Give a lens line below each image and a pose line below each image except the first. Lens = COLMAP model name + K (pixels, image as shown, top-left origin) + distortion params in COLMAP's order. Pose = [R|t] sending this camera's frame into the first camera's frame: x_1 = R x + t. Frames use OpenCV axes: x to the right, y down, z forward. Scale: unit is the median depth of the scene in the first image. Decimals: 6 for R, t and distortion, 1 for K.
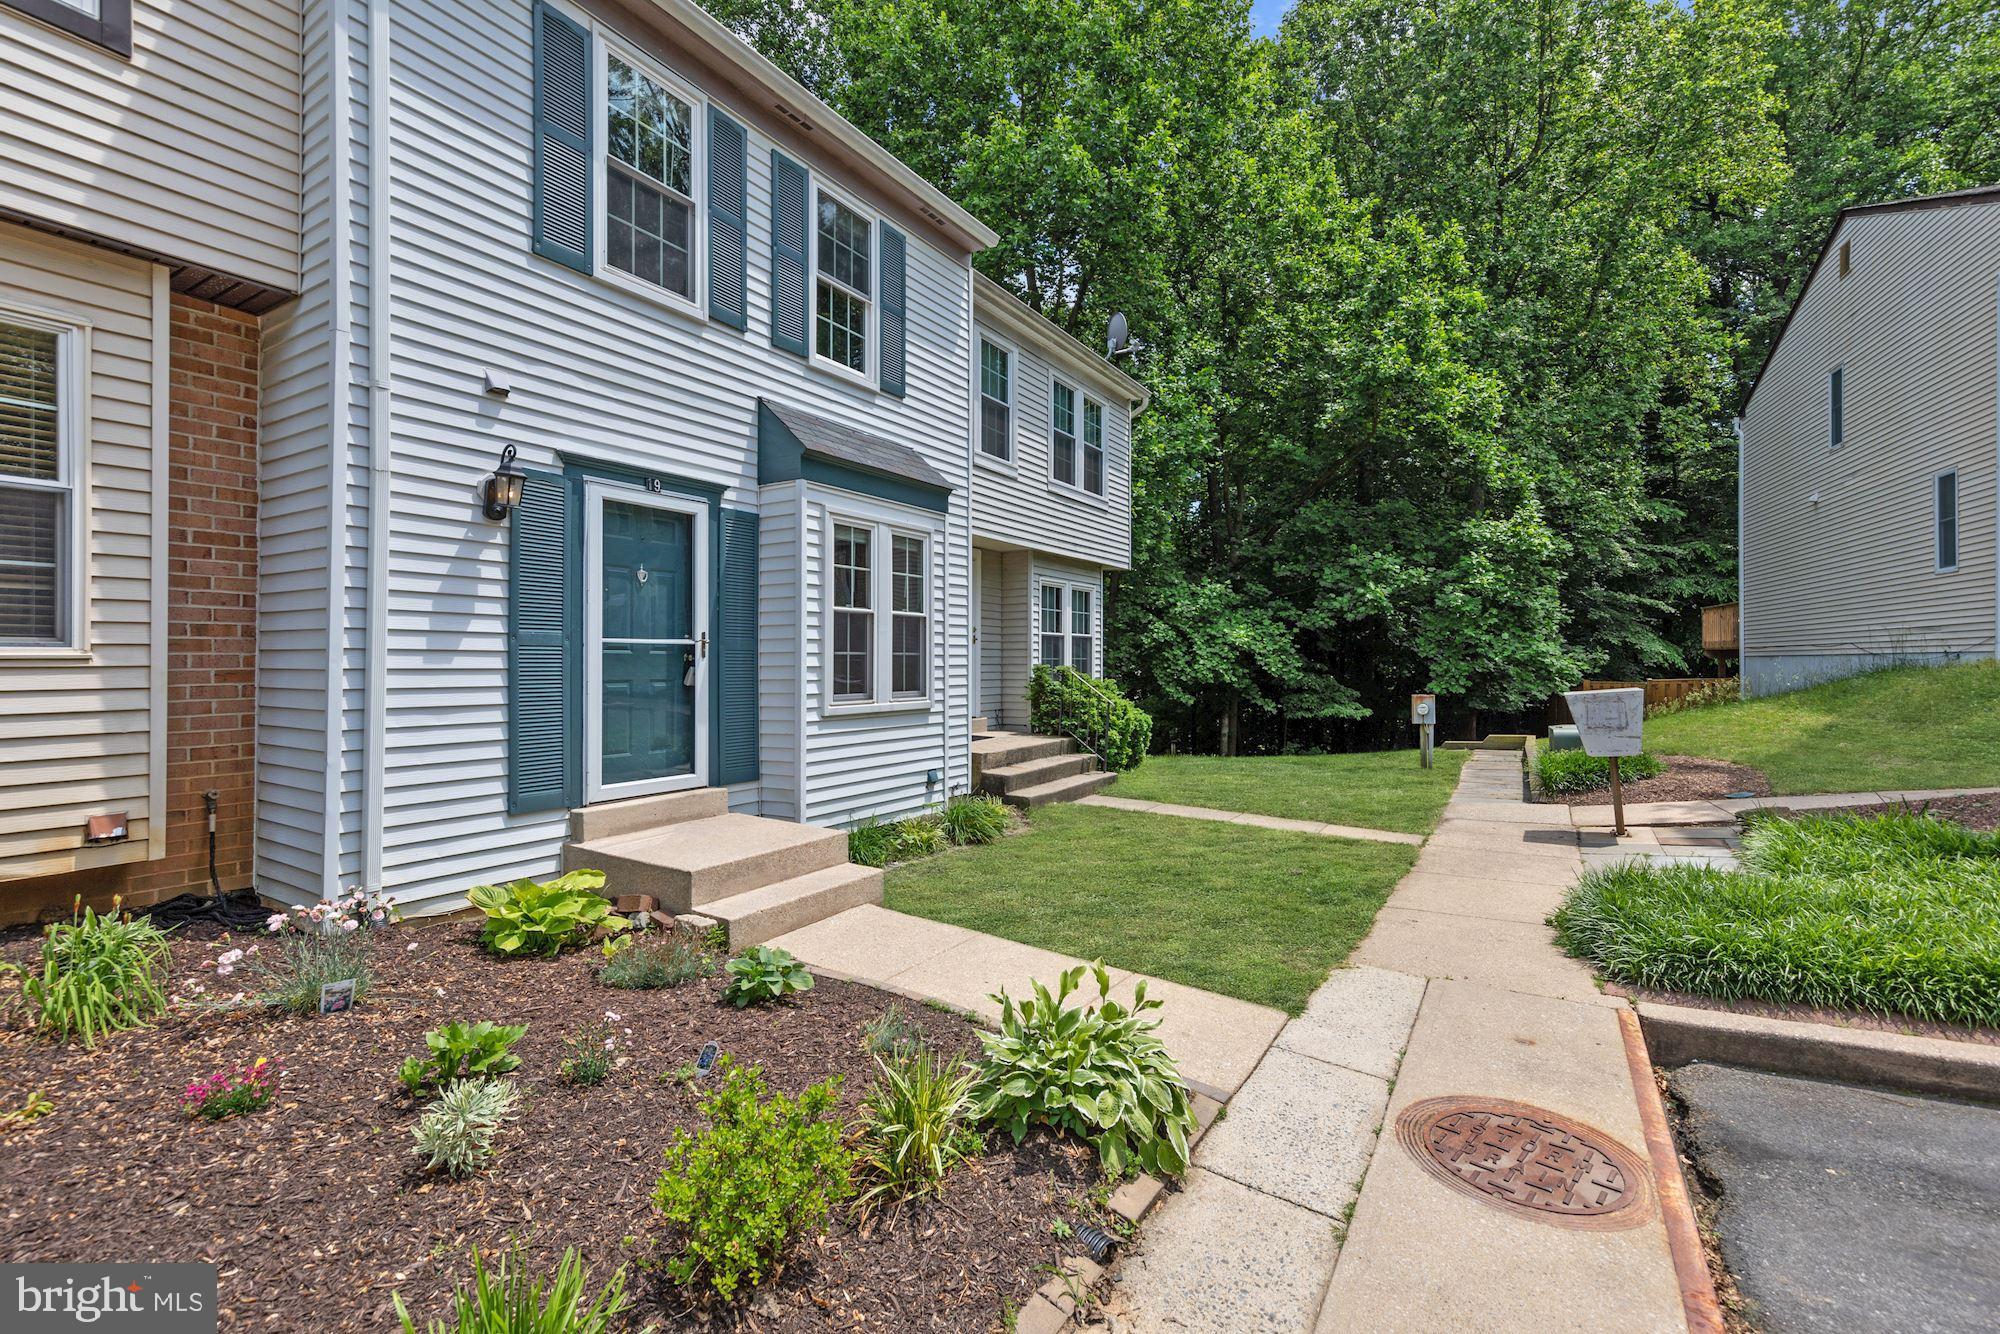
lens RADIAL K [[873.1, 0, 994.7], [0, 873.1, 655.9], [0, 0, 1]] dist [0.007964, -0.001115]
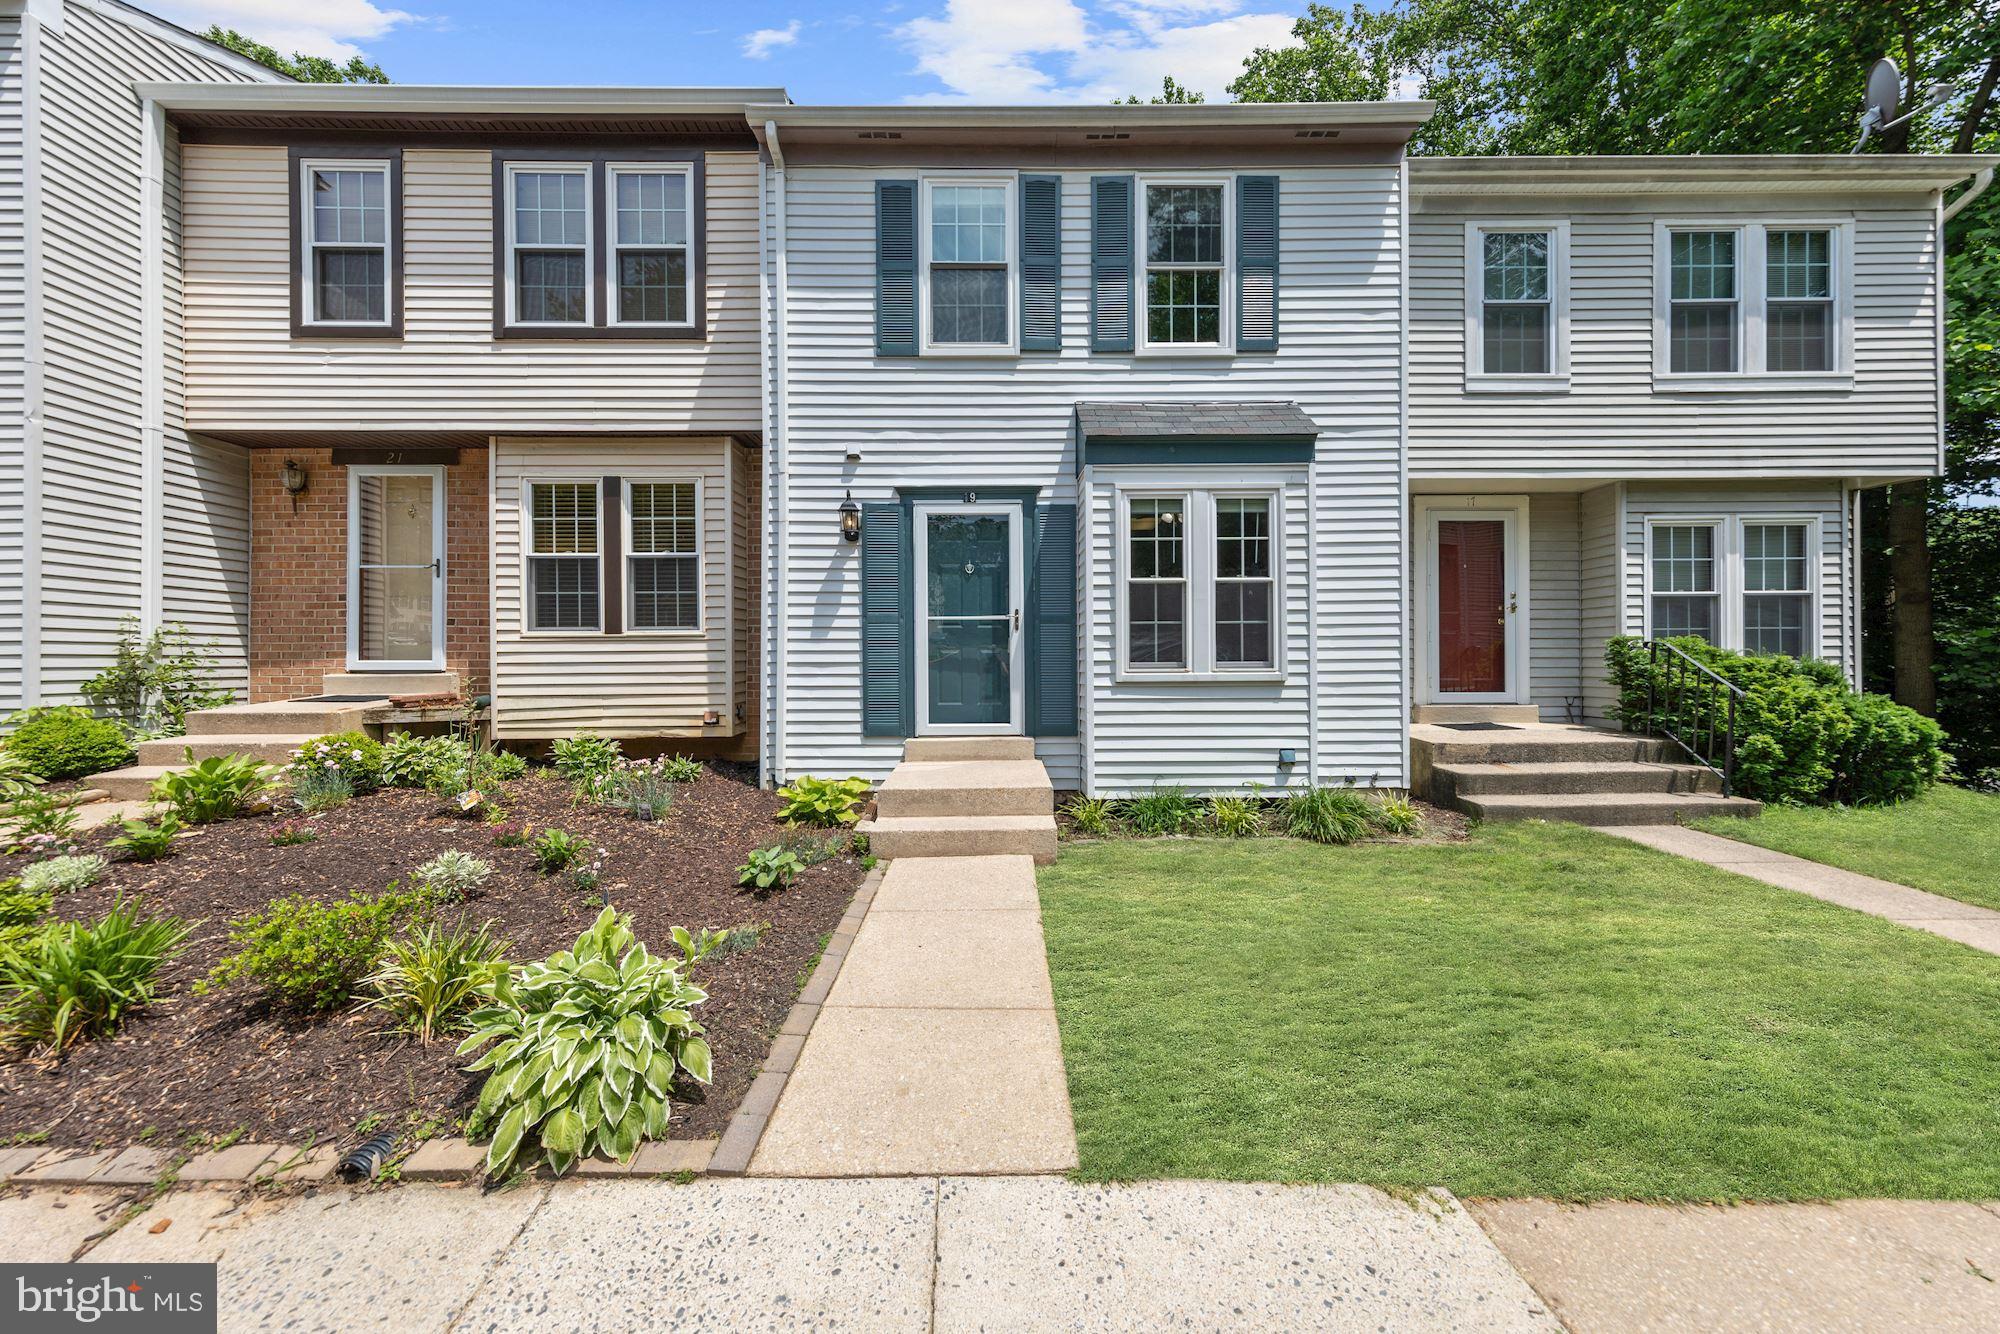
lens RADIAL K [[681.0, 0, 996.2], [0, 681.0, 656.3], [0, 0, 1]] dist [0.008098, -0.000040]
pose [[0.541139, -0.006377, -0.840909, 0.428712], [0.010738, 0.999942, -0.000674, 0.036960], [0.840865, -0.008665, 0.541176, 0.430579]]
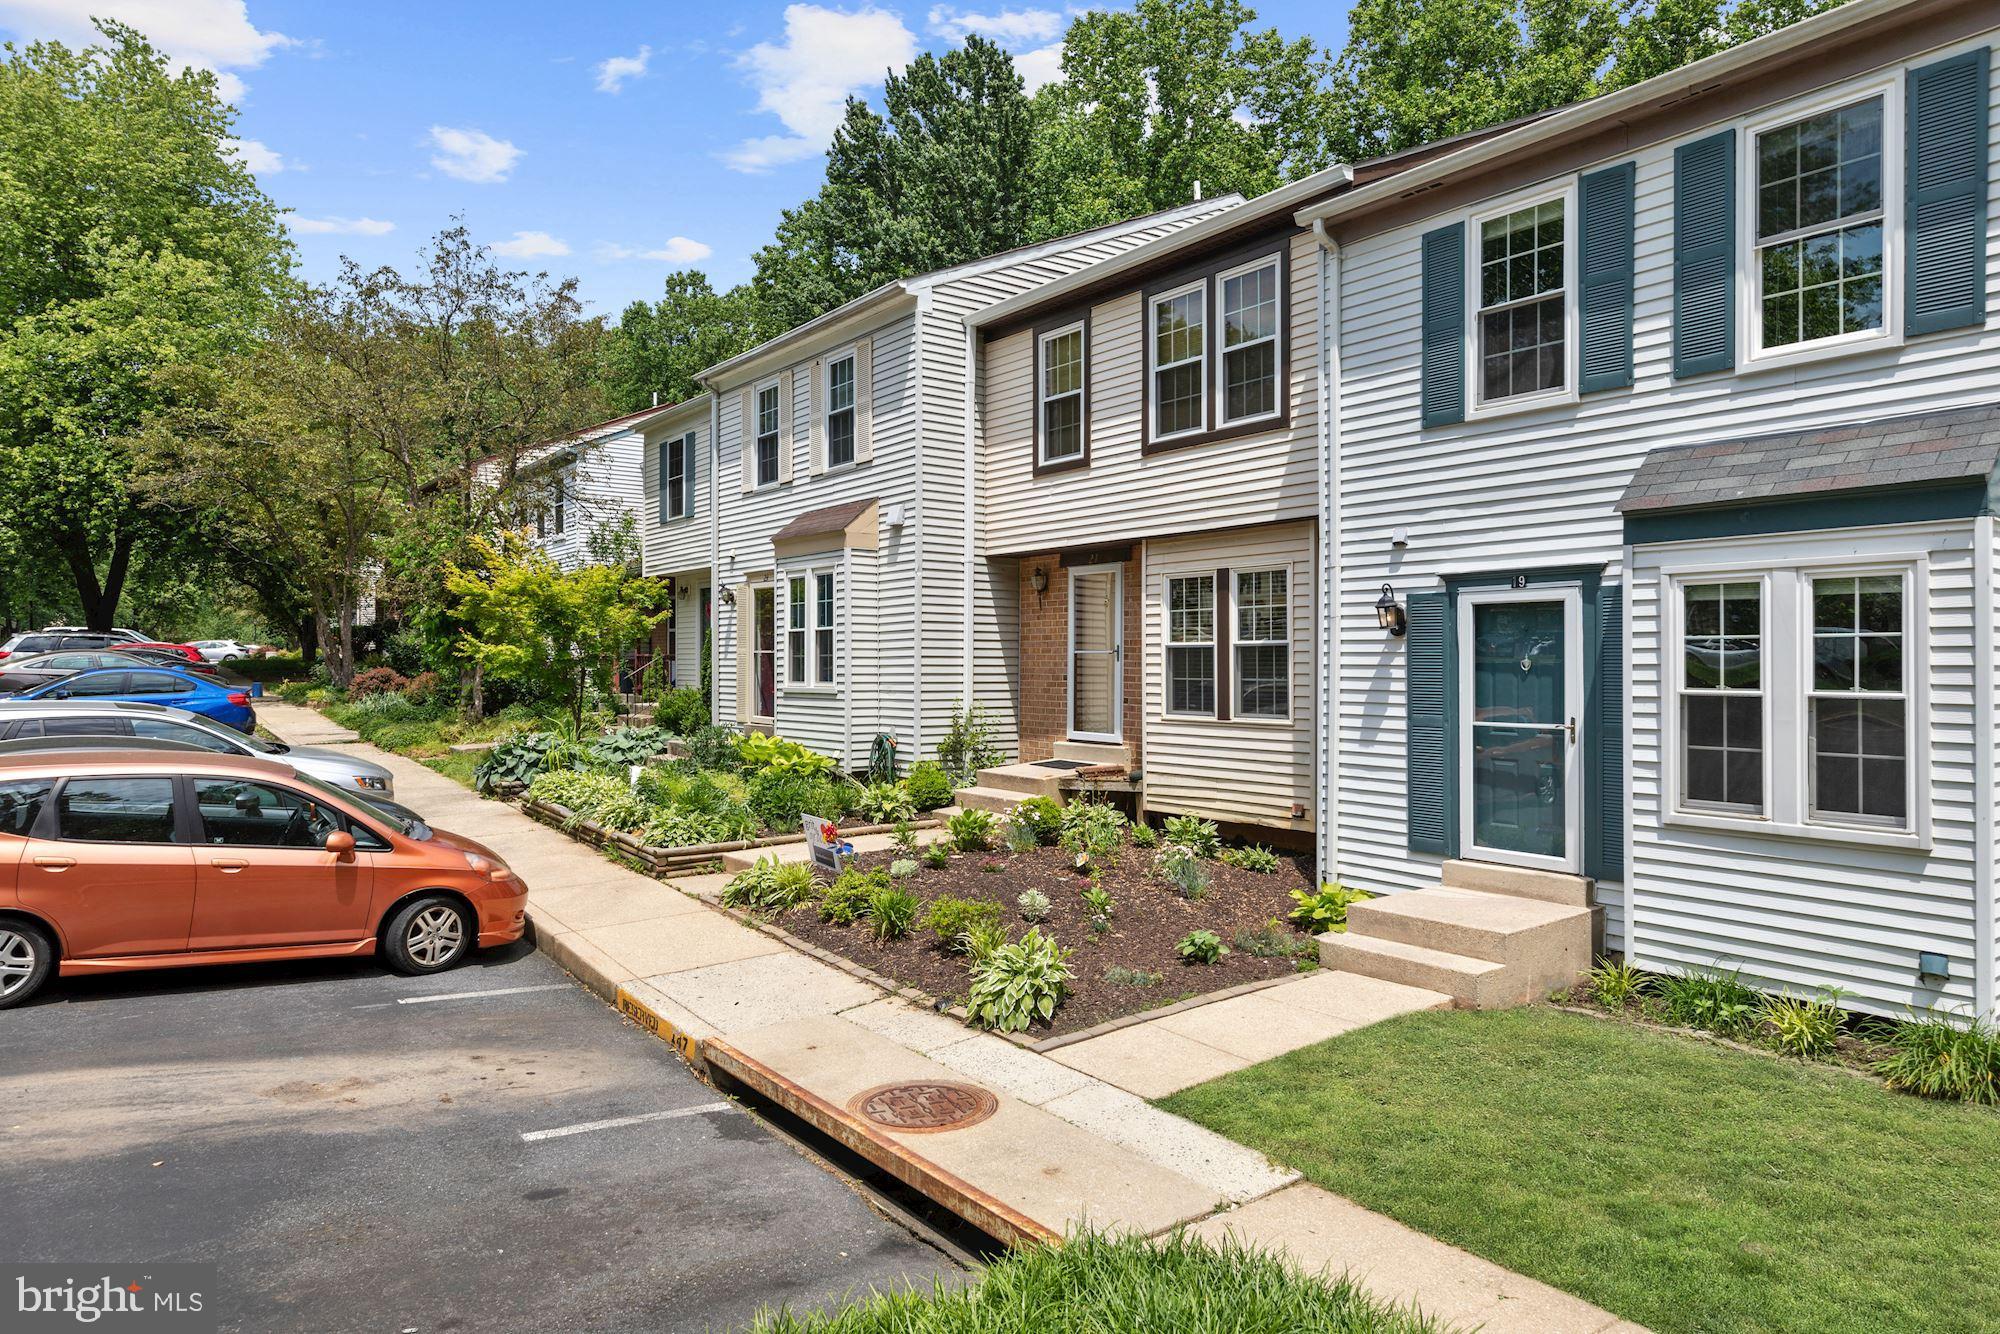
lens RADIAL K [[1206.0, 0, 994.2], [0, 1206.0, 663.1], [0, 0, 1]] dist [0.010743, -0.000123]
pose [[-0.359976, -0.003647, -0.932954, 1.110198], [0.004088, 0.999977, -0.005487, -0.079051], [0.932953, -0.005789, -0.359953, 0.830342]]
